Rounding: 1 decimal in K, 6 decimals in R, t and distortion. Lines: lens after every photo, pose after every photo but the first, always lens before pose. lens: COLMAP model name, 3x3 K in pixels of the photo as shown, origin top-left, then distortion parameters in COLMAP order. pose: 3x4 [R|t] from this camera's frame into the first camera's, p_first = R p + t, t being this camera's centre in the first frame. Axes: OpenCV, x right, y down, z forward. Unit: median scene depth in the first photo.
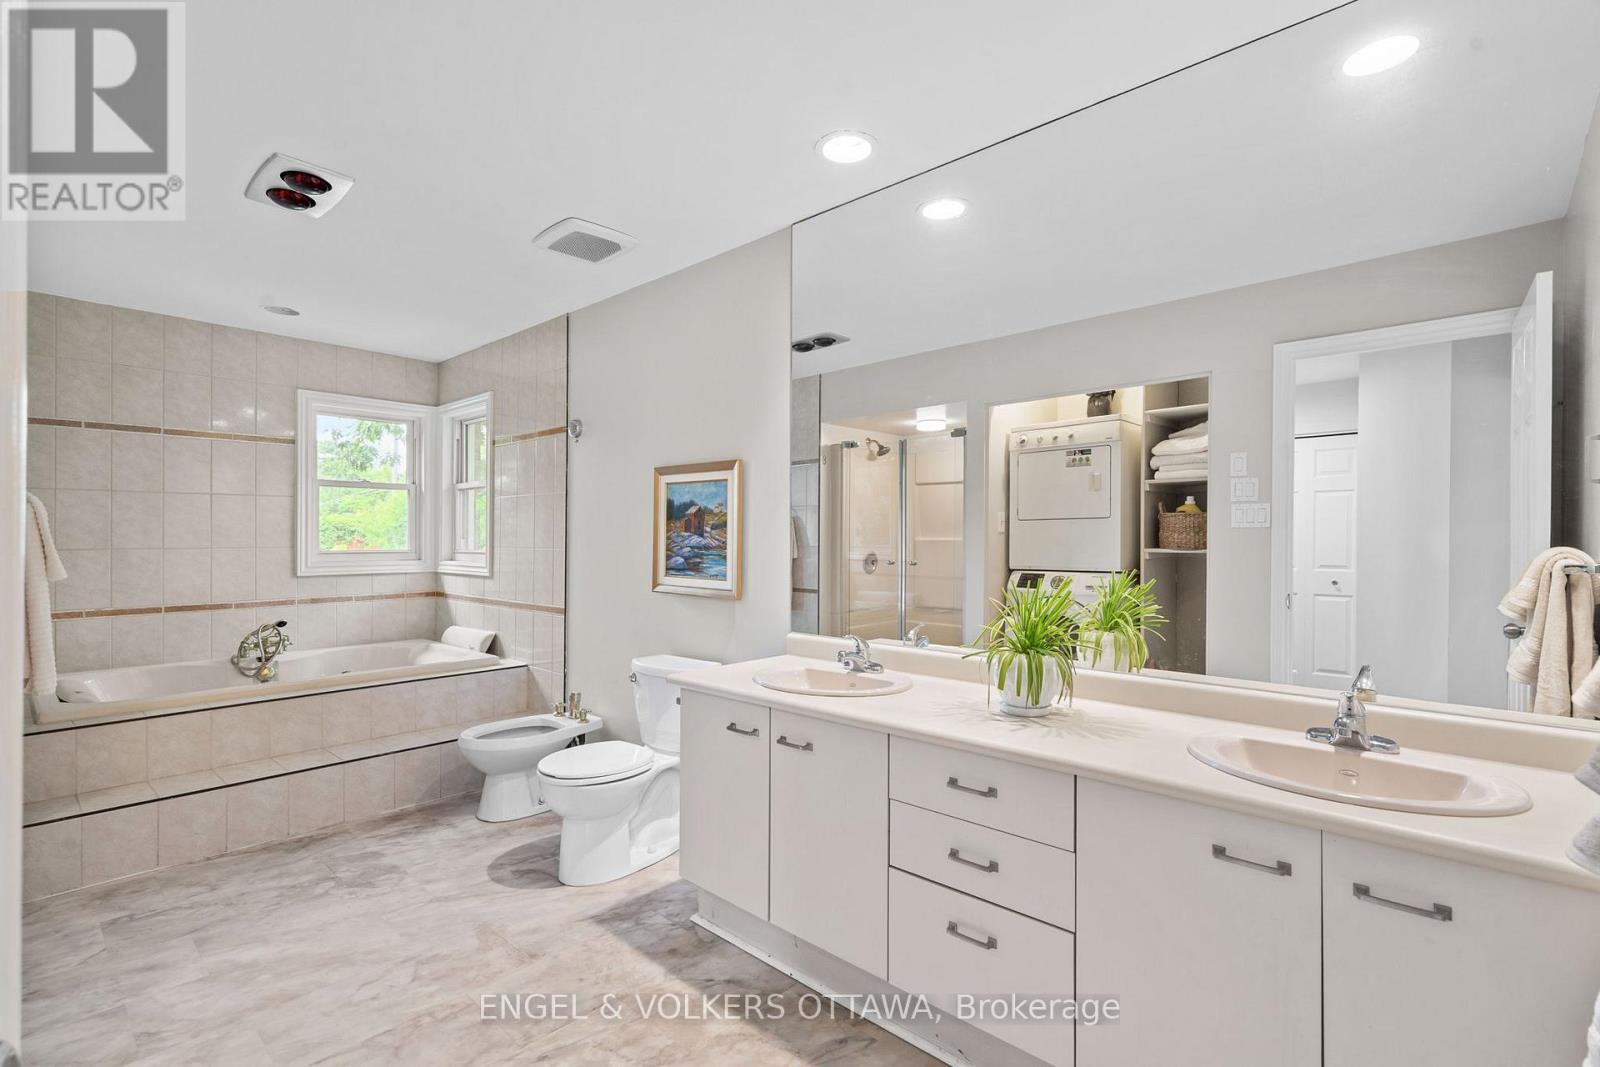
lens RADIAL K [[734.8, 0, 788.3], [0, 734.8, 535.2], [0, 0, 1]] dist [-0.001134, 0.003230]
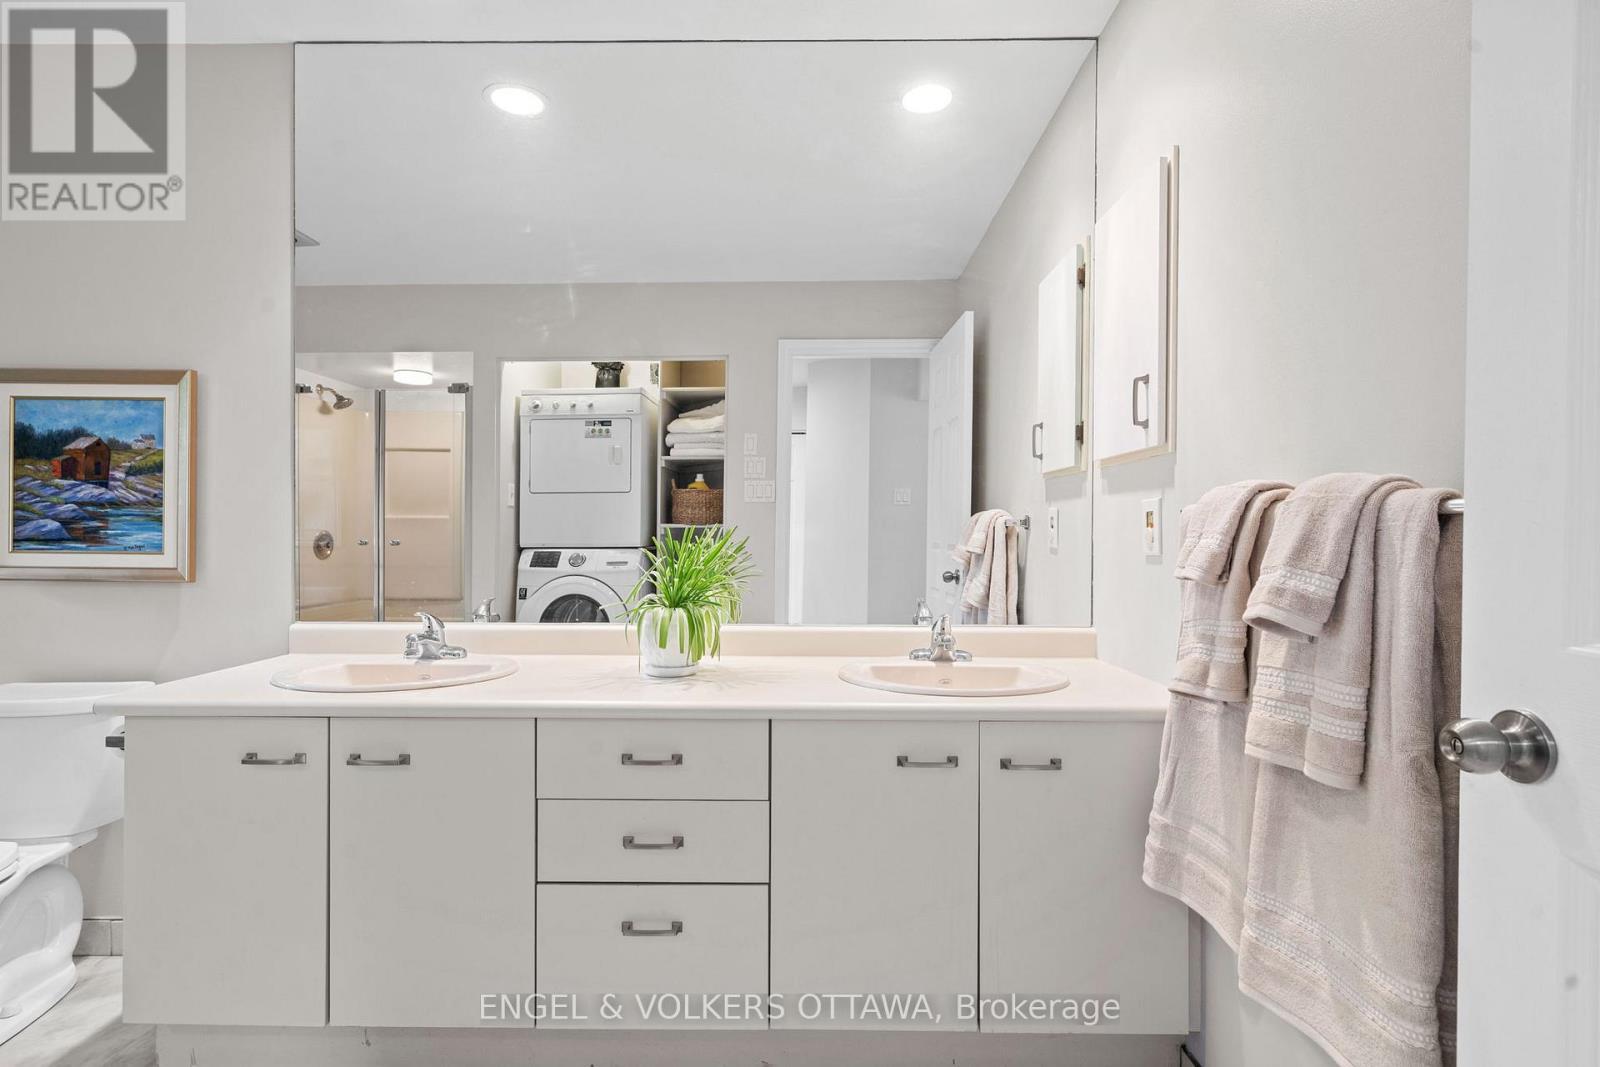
lens RADIAL K [[776.5, 0, 805.9], [0, 776.5, 539.2], [0, 0, 1]] dist [-0.000070, 0.003456]
pose [[0.739247, -0.003964, 0.673423, -0.120311], [-0.004628, 0.999929, 0.010966, 0.036169], [-0.673419, -0.011223, 0.739176, 0.101009]]
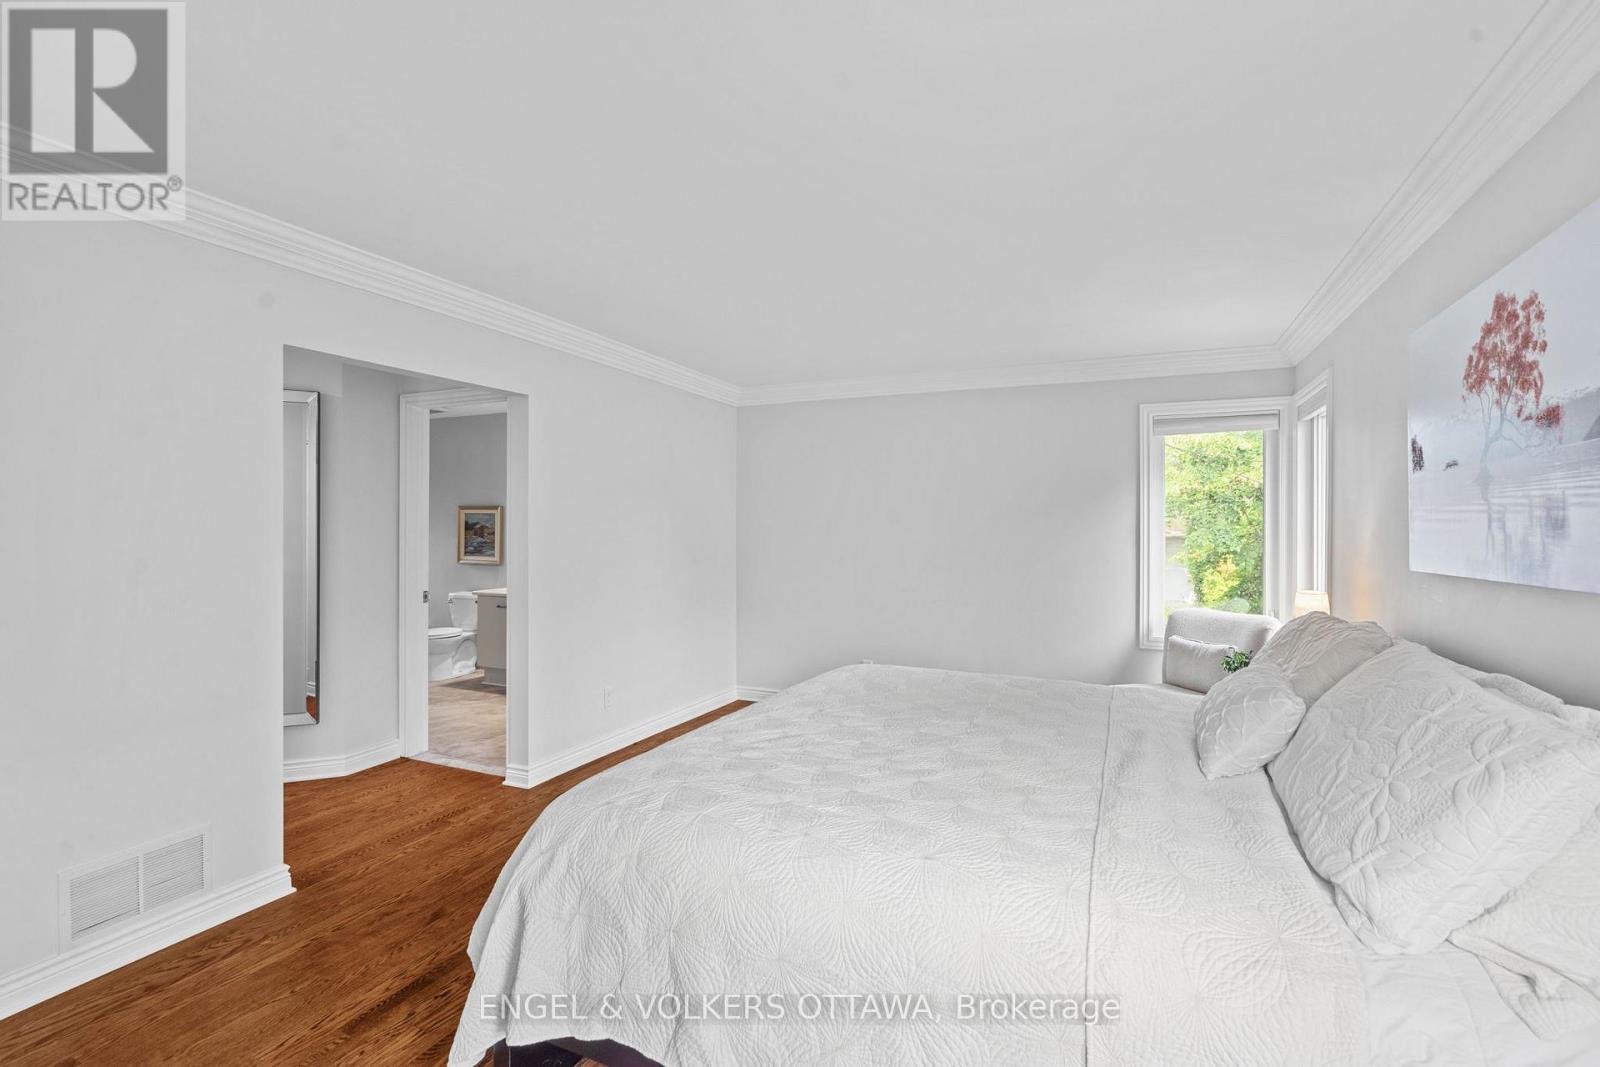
lens RADIAL K [[734.8, 0, 794.2], [0, 734.8, 529.2], [0, 0, 1]] dist [-0.001134, 0.003230]
pose [[0.952249, -0.004394, 0.305291, 0.101550], [0.001547, 0.999953, 0.009566, -0.044325], [-0.305318, -0.008637, 0.952211, -1.405216]]
